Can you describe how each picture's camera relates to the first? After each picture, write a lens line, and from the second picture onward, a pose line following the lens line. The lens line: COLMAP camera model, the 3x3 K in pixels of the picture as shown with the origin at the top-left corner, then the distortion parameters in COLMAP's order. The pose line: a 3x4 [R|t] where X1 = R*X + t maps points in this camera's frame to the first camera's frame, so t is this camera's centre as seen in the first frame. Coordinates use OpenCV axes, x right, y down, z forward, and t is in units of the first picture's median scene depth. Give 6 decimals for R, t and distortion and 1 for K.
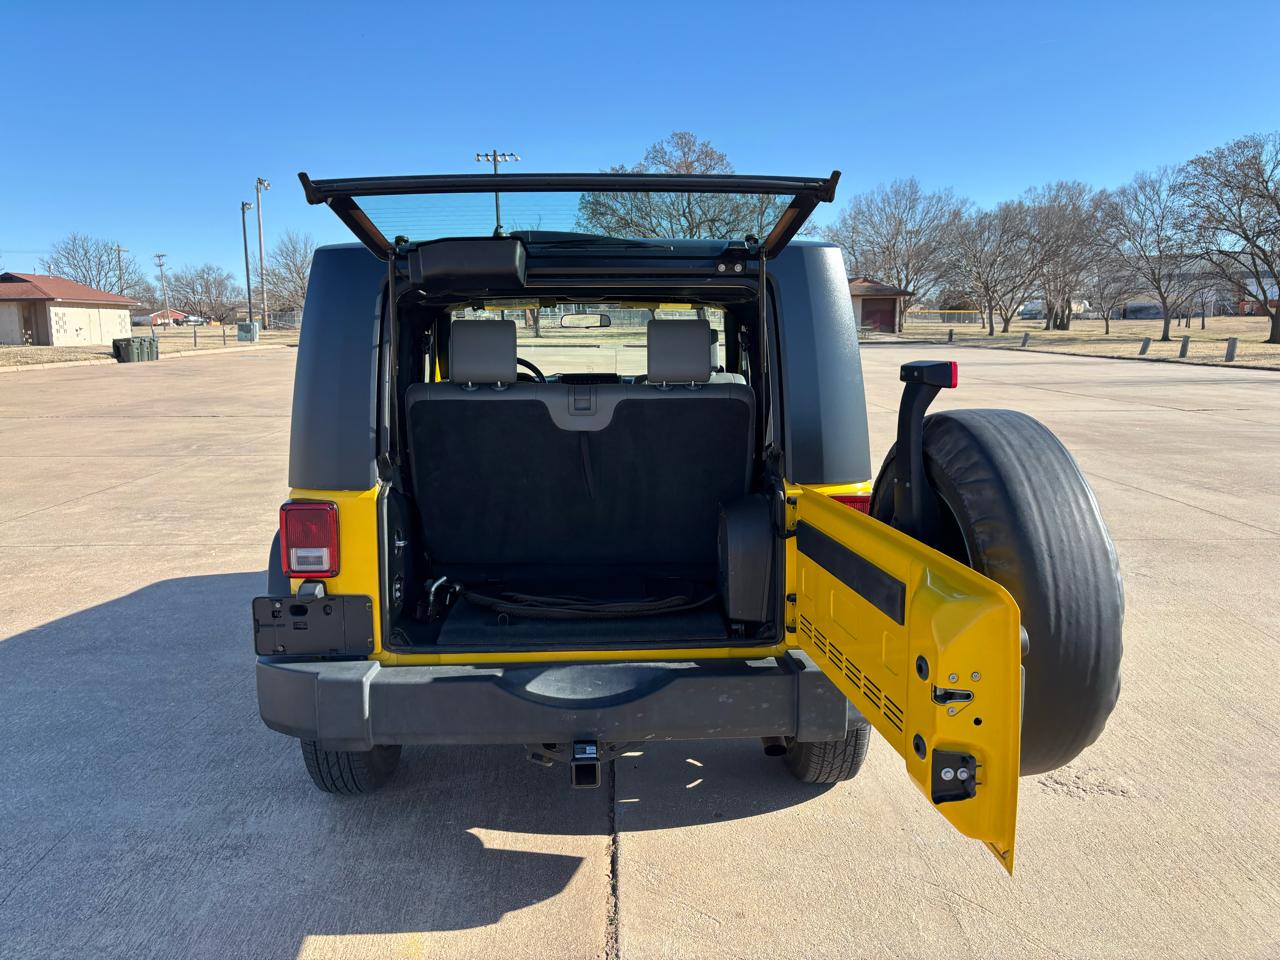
lens RADIAL K [[966.1, 0, 632.9], [0, 966.1, 465.4], [0, 0, 1]] dist [0.040045, -0.034461]
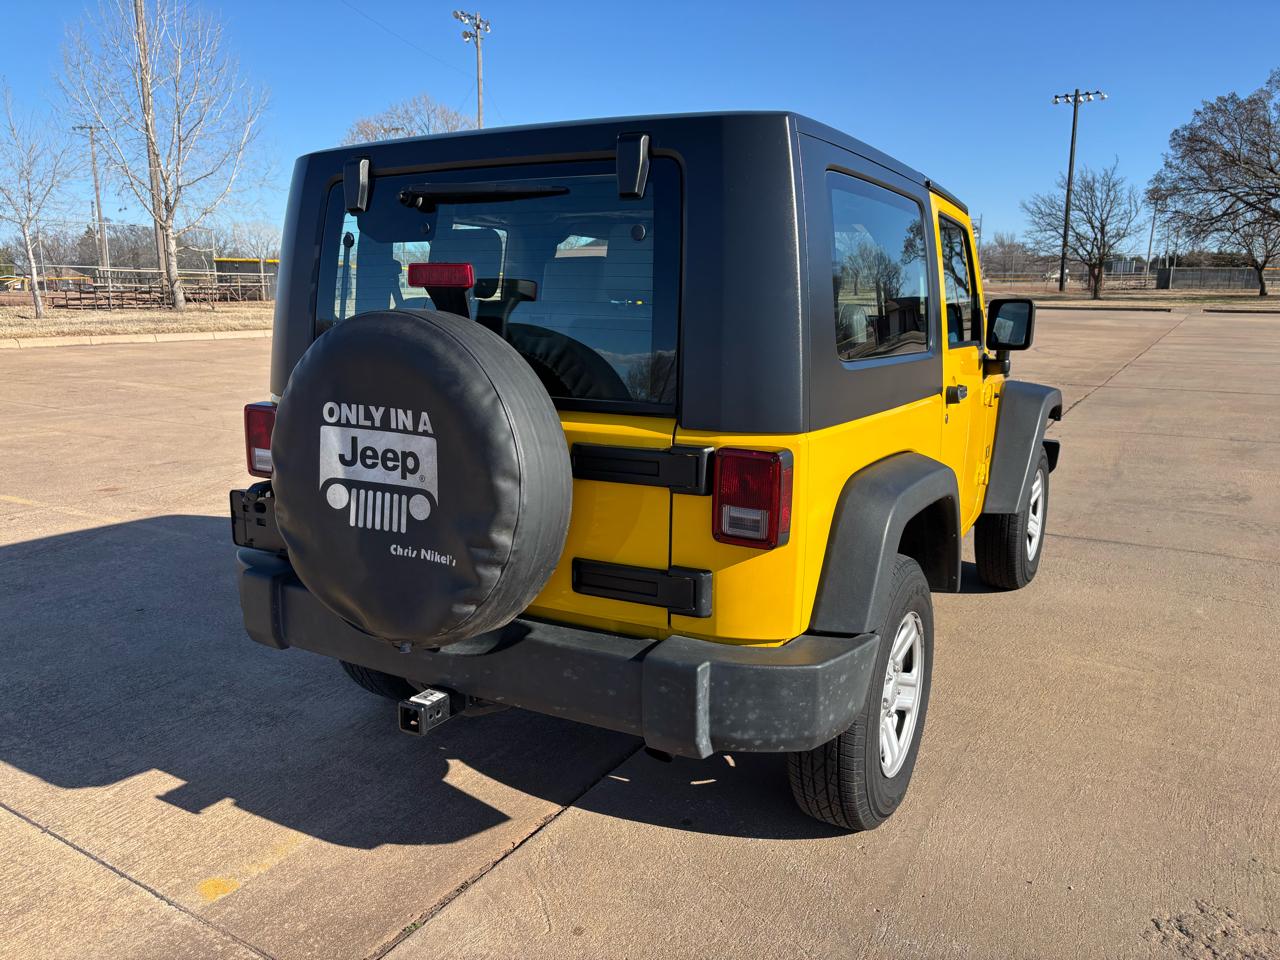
lens RADIAL K [[966.1, 0, 637.5], [0, 966.1, 477.5], [0, 0, 1]] dist [0.040045, -0.034461]
pose [[0.849554, 0.112541, -0.515356, 0.030904], [-0.086406, 0.993470, 0.074509, 0.000140], [0.520376, -0.018770, 0.853731, 0.017611]]
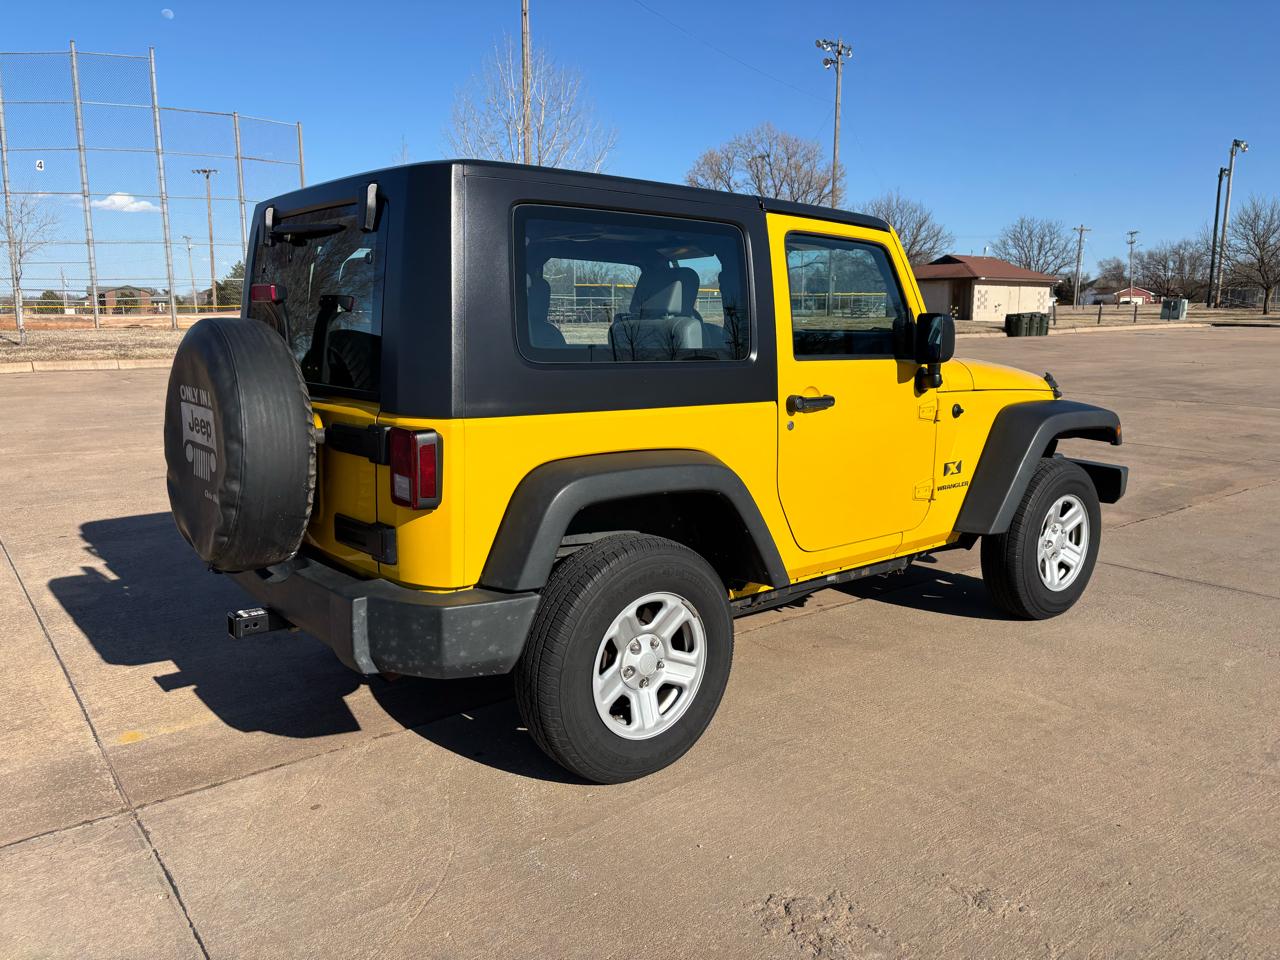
lens RADIAL K [[966.1, 0, 641.0], [0, 966.1, 464.1], [0, 0, 1]] dist [0.040045, -0.034461]
pose [[0.605873, 0.134642, -0.784085, 0.063153], [-0.119259, 0.989809, 0.077816, -0.002137], [0.786572, 0.046363, 0.615756, 0.034140]]
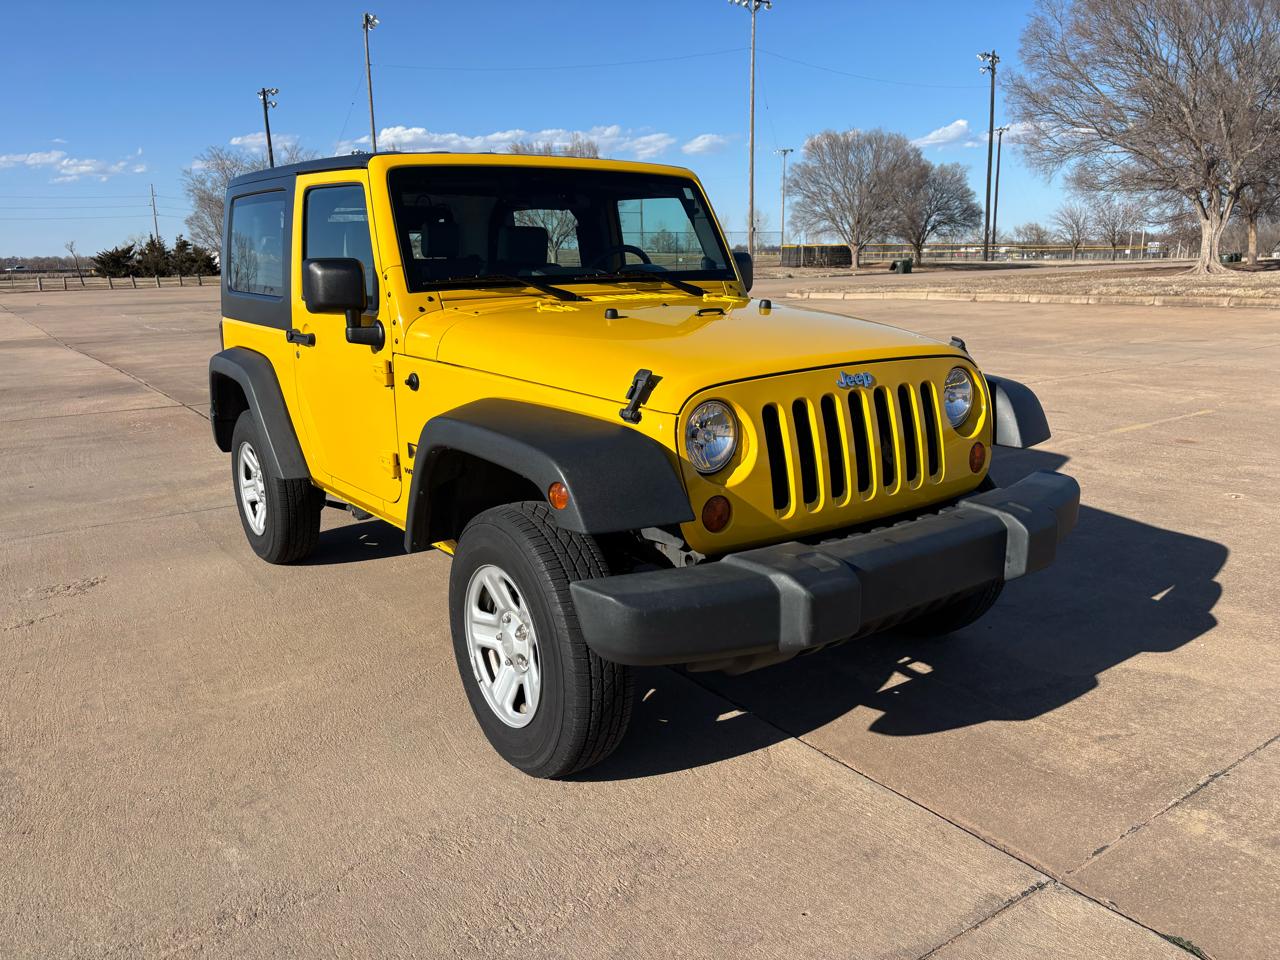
lens RADIAL K [[966.1, 0, 626.0], [0, 966.1, 483.3], [0, 0, 1]] dist [0.040045, -0.034461]
pose [[-0.834183, 0.150117, -0.530664, 0.033990], [-0.048899, 0.938316, 0.342304, -0.022736], [0.549316, 0.311493, -0.775386, 0.186553]]
